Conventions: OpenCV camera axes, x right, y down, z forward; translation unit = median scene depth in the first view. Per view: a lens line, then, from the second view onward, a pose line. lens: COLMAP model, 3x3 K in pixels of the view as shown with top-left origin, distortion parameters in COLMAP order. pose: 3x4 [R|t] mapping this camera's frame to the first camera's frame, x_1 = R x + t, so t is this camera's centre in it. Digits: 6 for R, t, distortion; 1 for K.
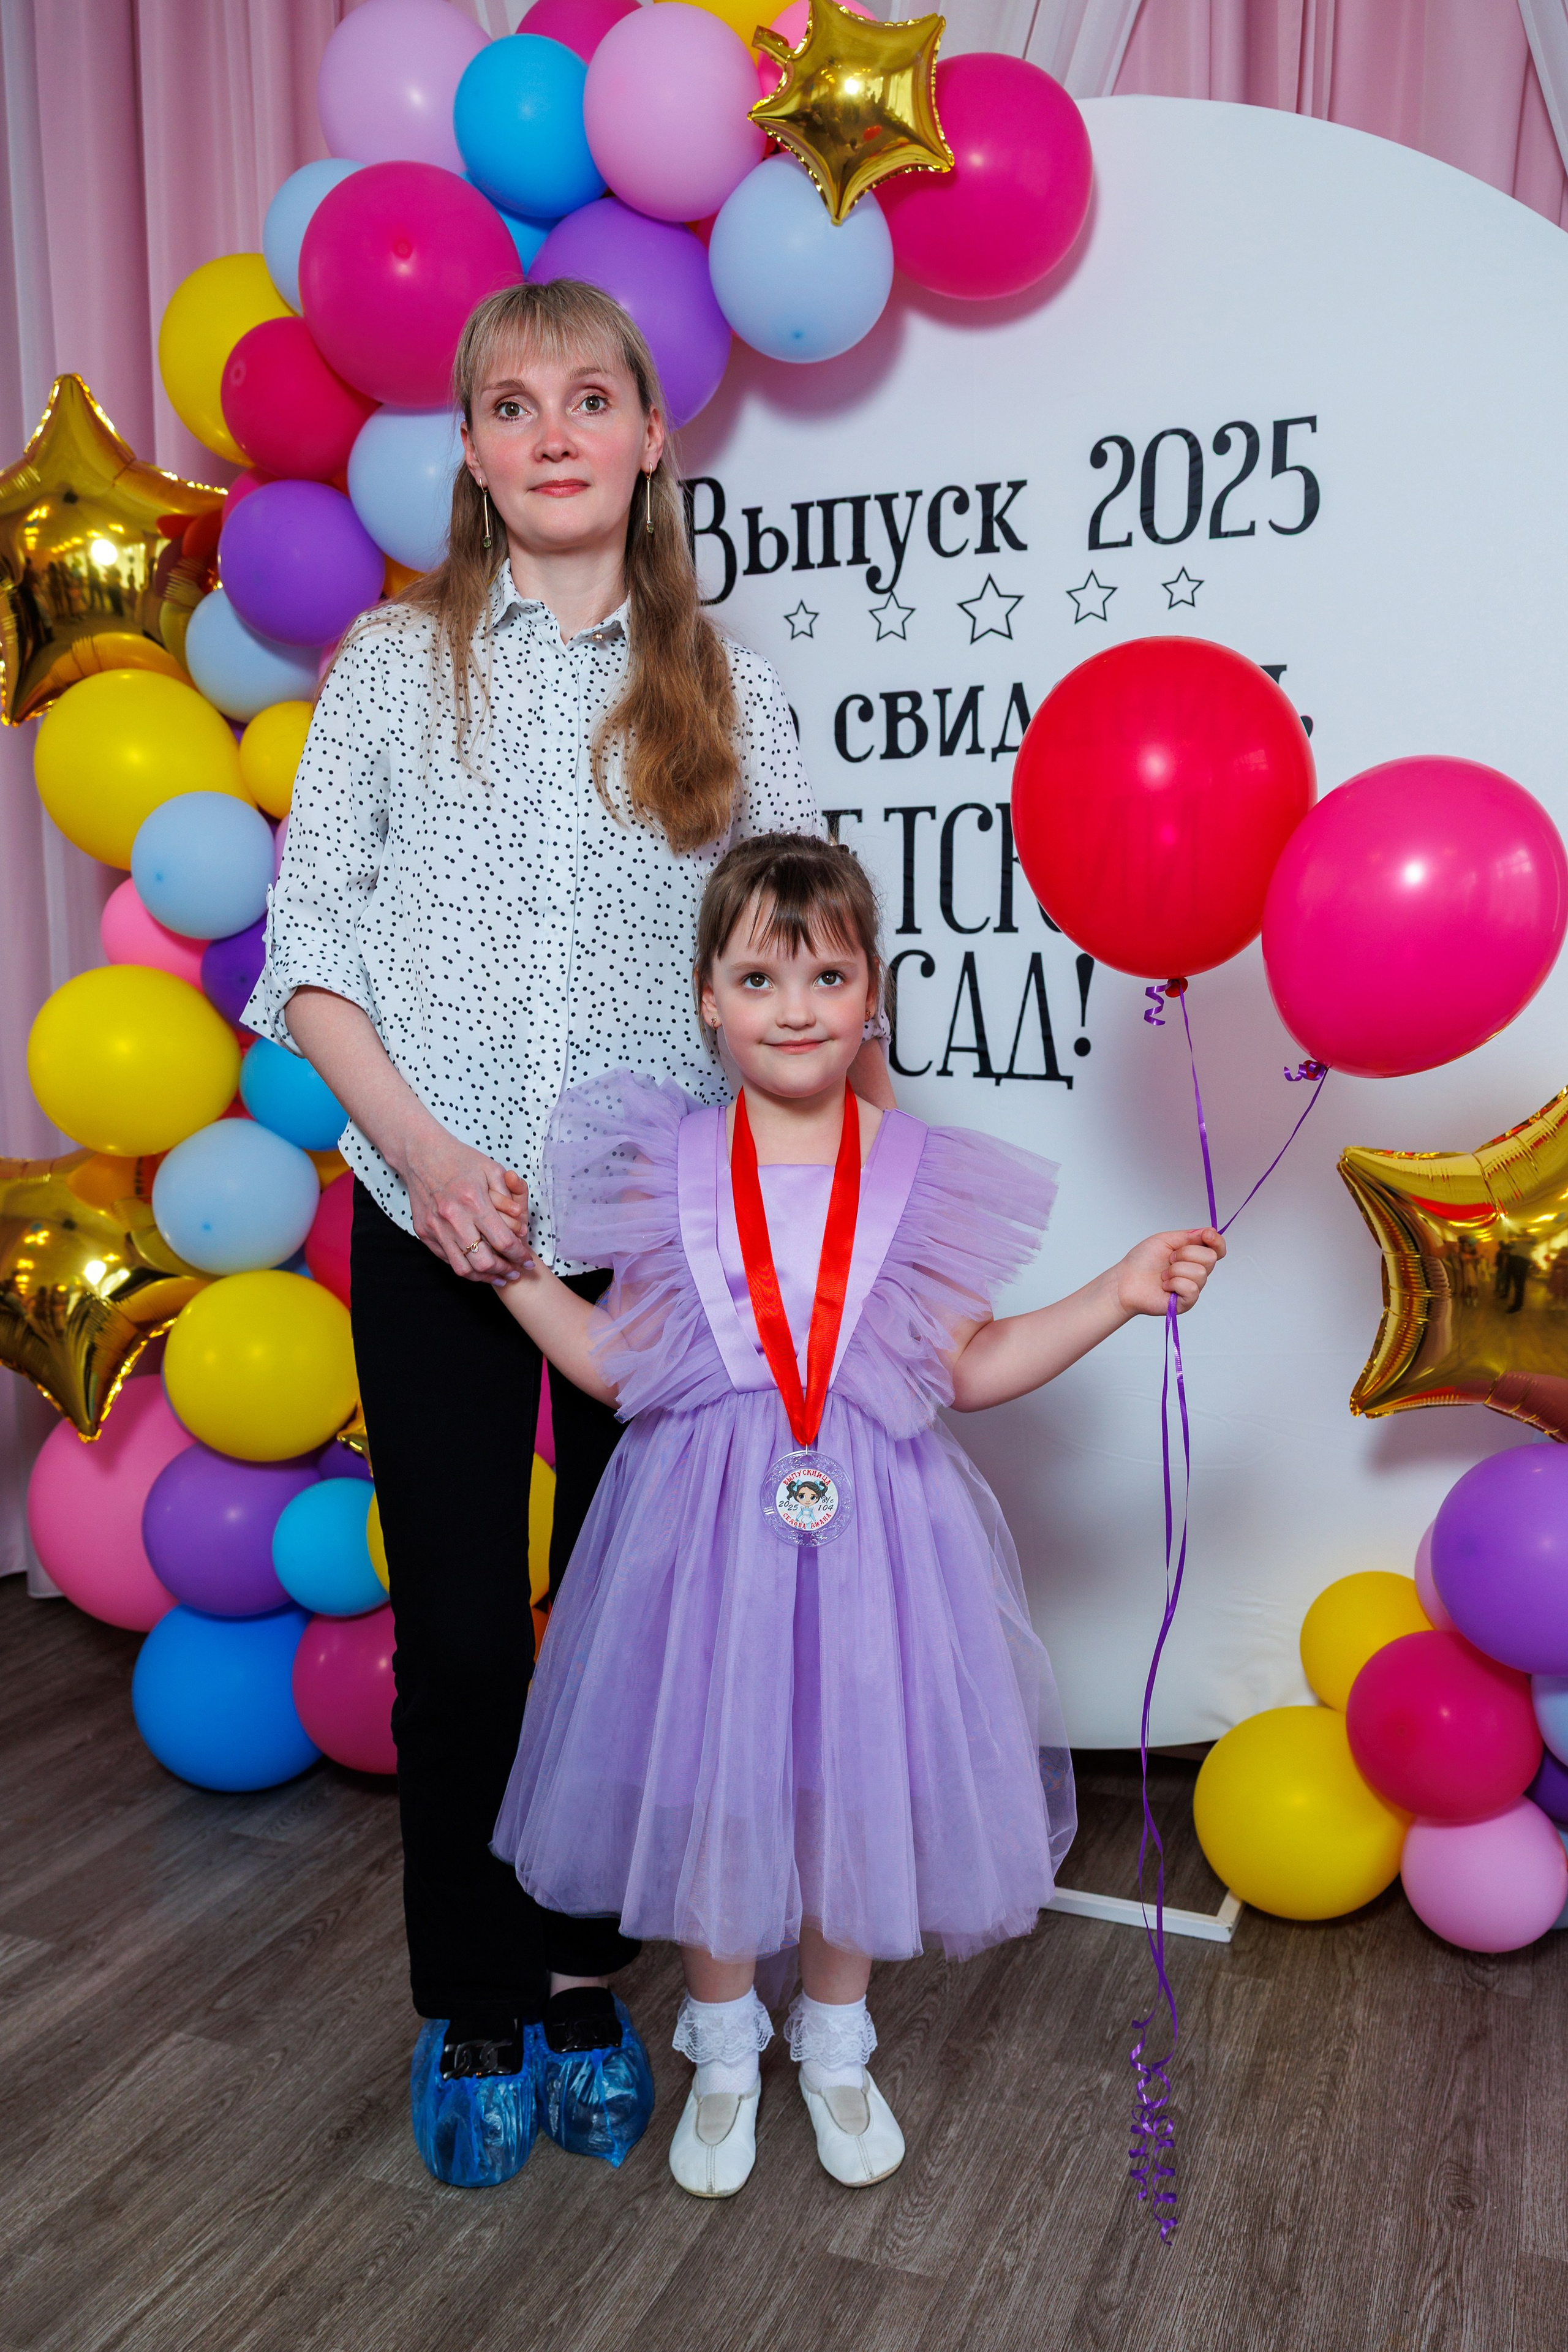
lens RADIAL K [[2012.8, 0, 791.8], [0, 2012.8, 1281.5], [0, 0, 1]] dist [-0.016823, 0.018103]
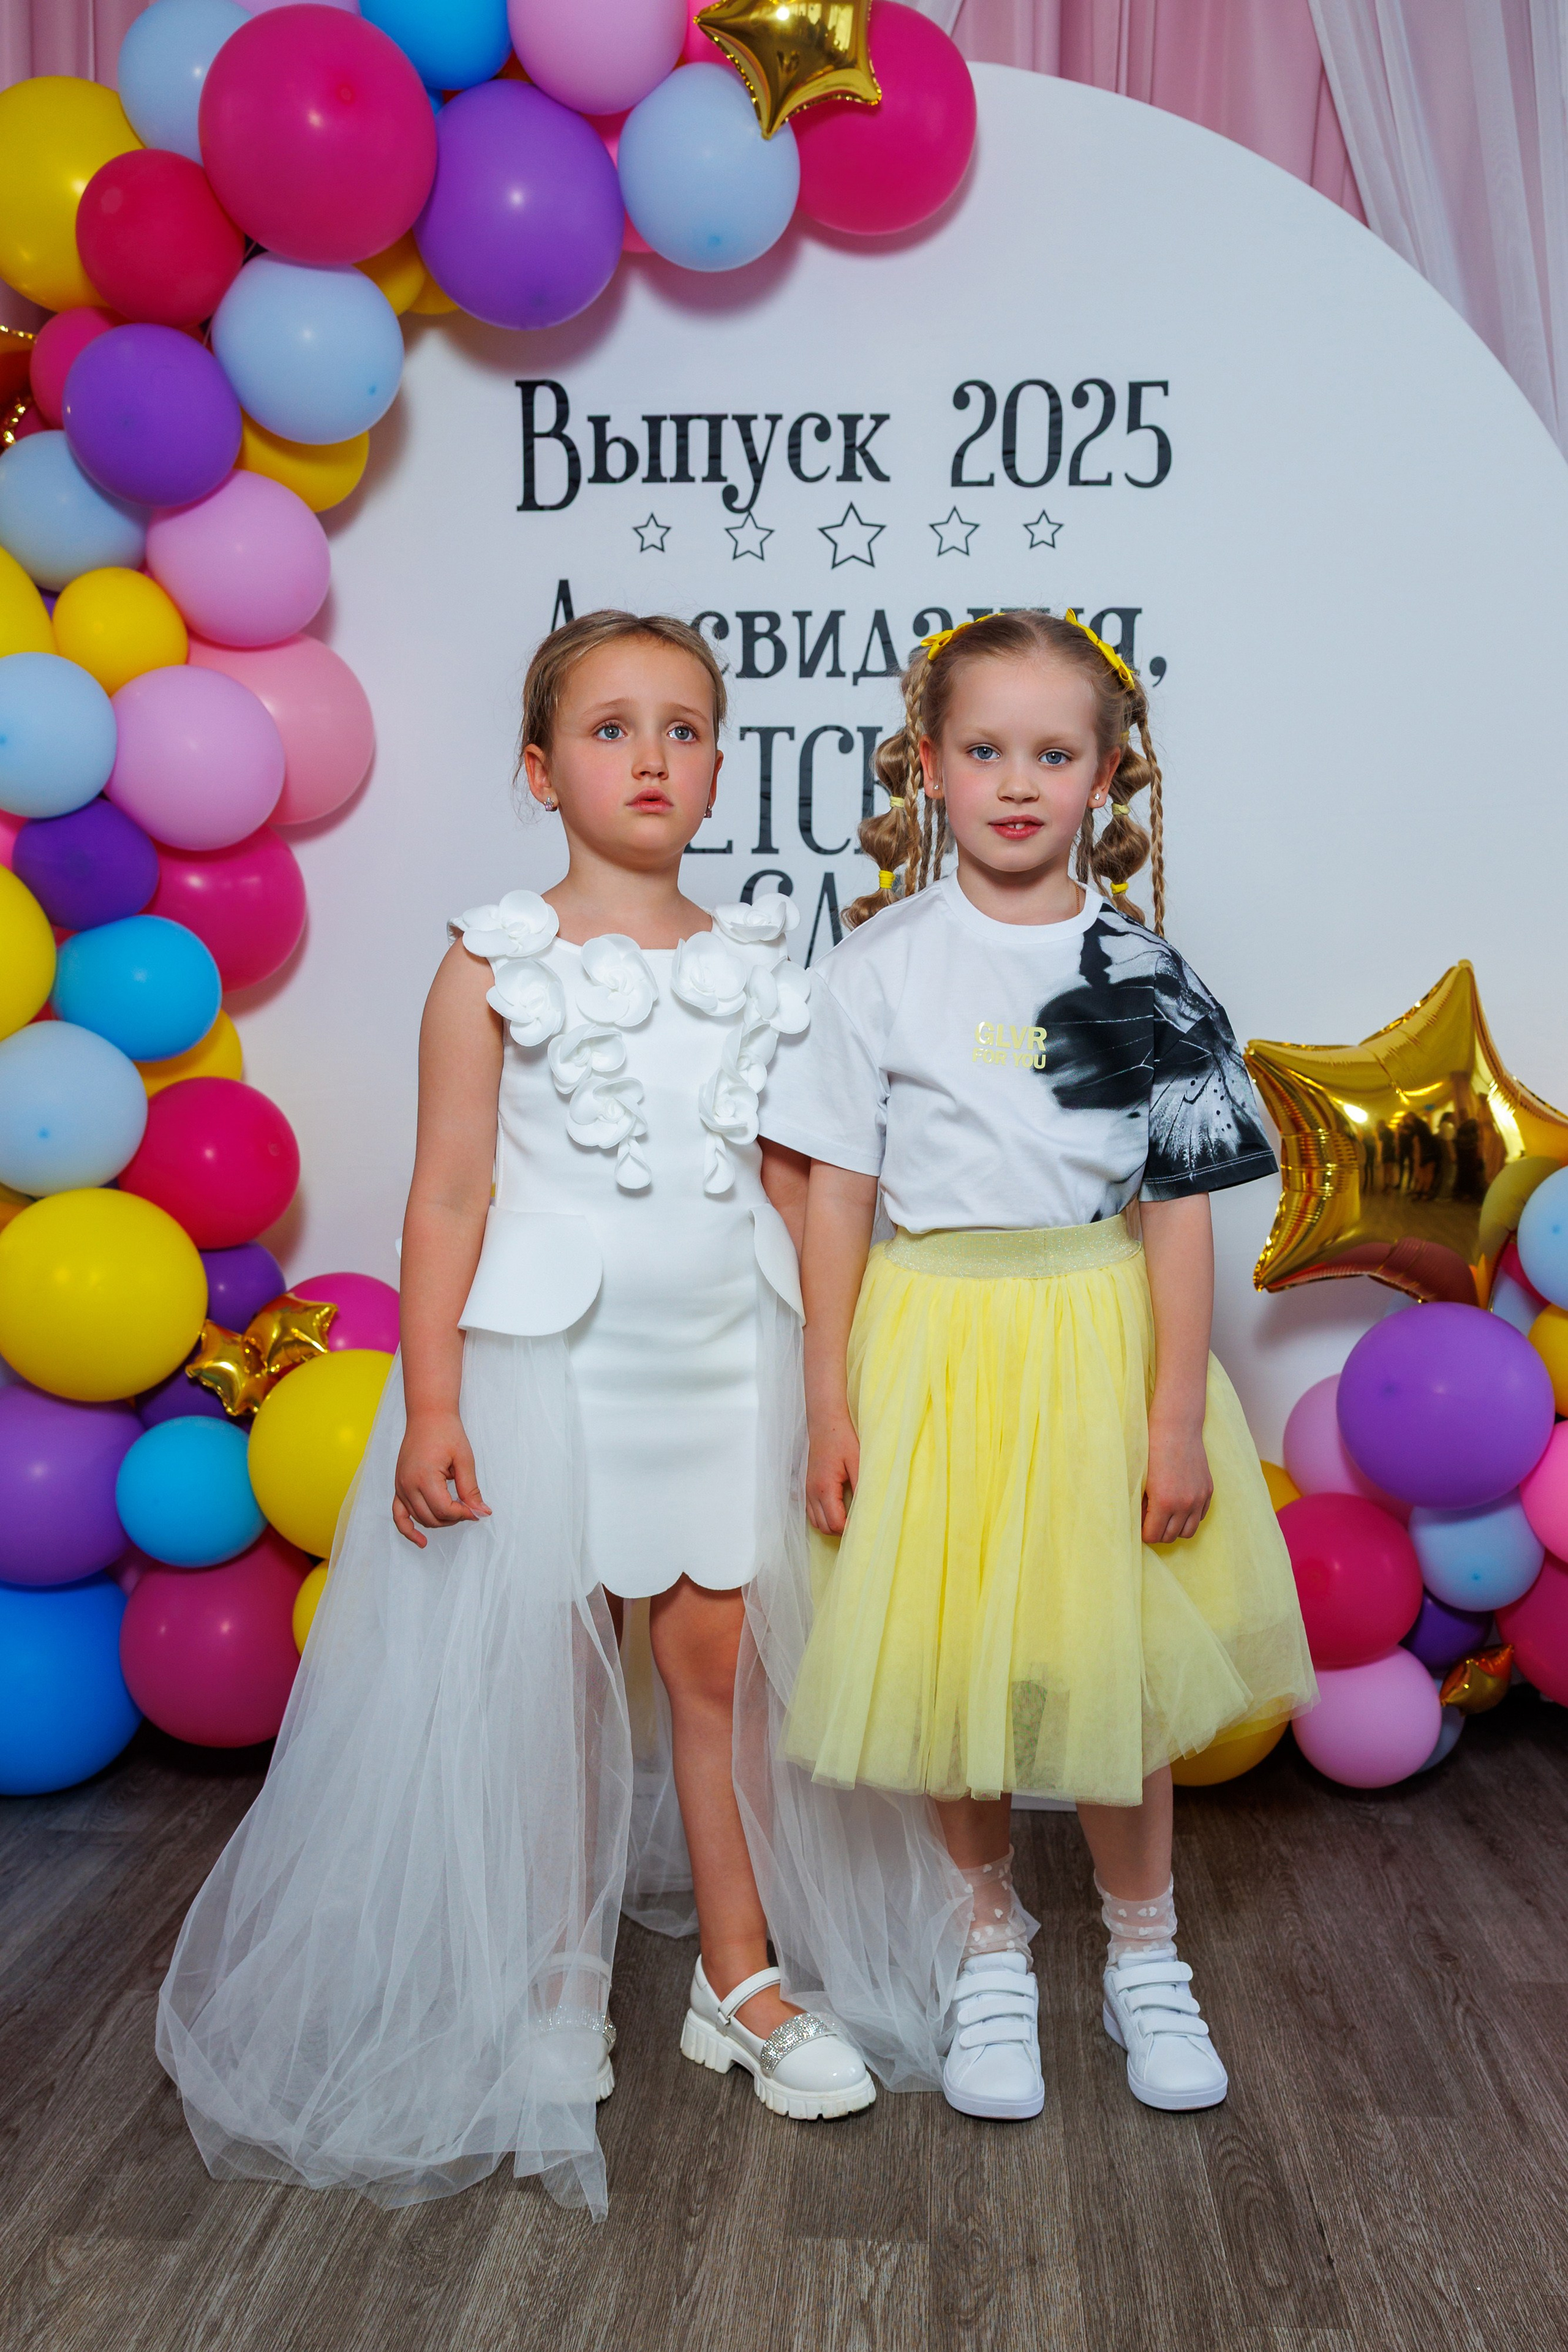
lens RADIAL K [[2301.0, 0, 858.5], [0, 2301.0, 1330.5], [0, 0, 1]] dist [-0.015526, 0.014106]
pose [[0.943376, -0.019018, 0.331179, -0.312735], [0.032665, 0.998829, -0.035692, 0.117589], [-0.330113, 0.044489, 0.942893, -0.088517]]
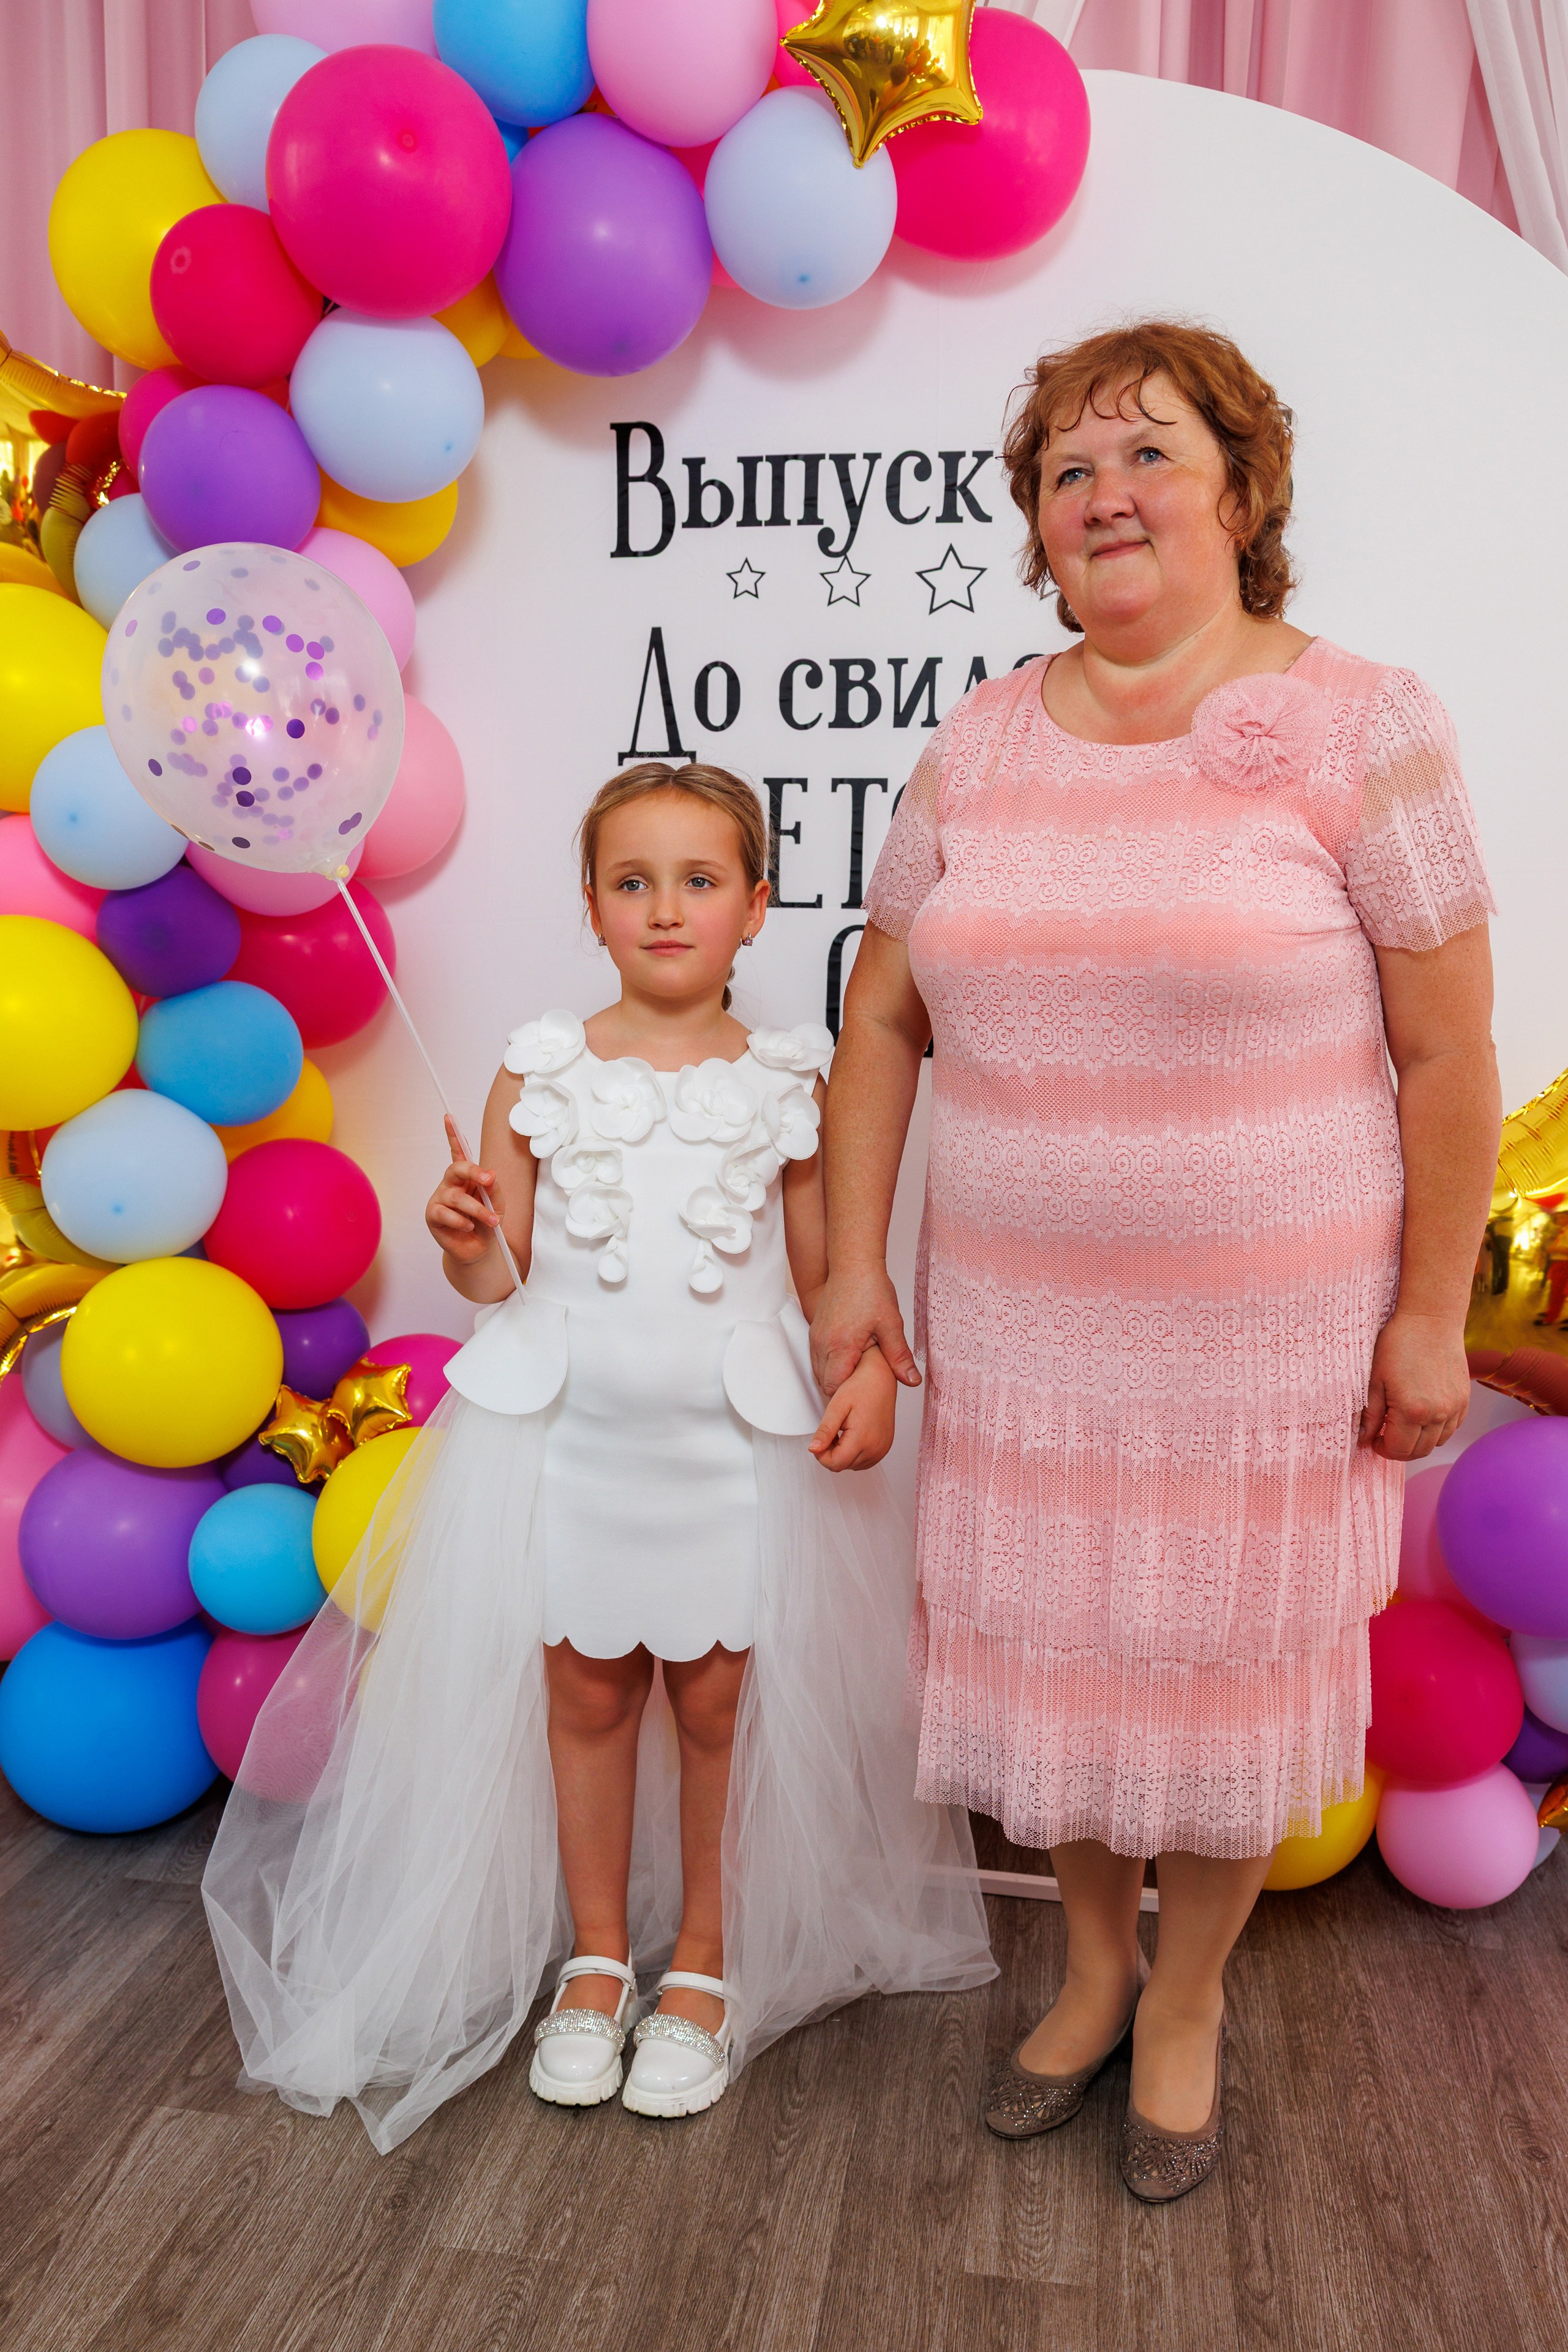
lens RADIAL K [[2011.1, 0, 763.5], [0, 2011.1, 1276.8], [0, 0, 1]] dist [-0.015265, 0.015786]
pose [[0.976905, -0.007263, 0.213552, -0.217179], [0.006320, 0.999967, 0.005095, 0.000403], [-0.213582, -0.003627, 0.976918, 0.064080]]
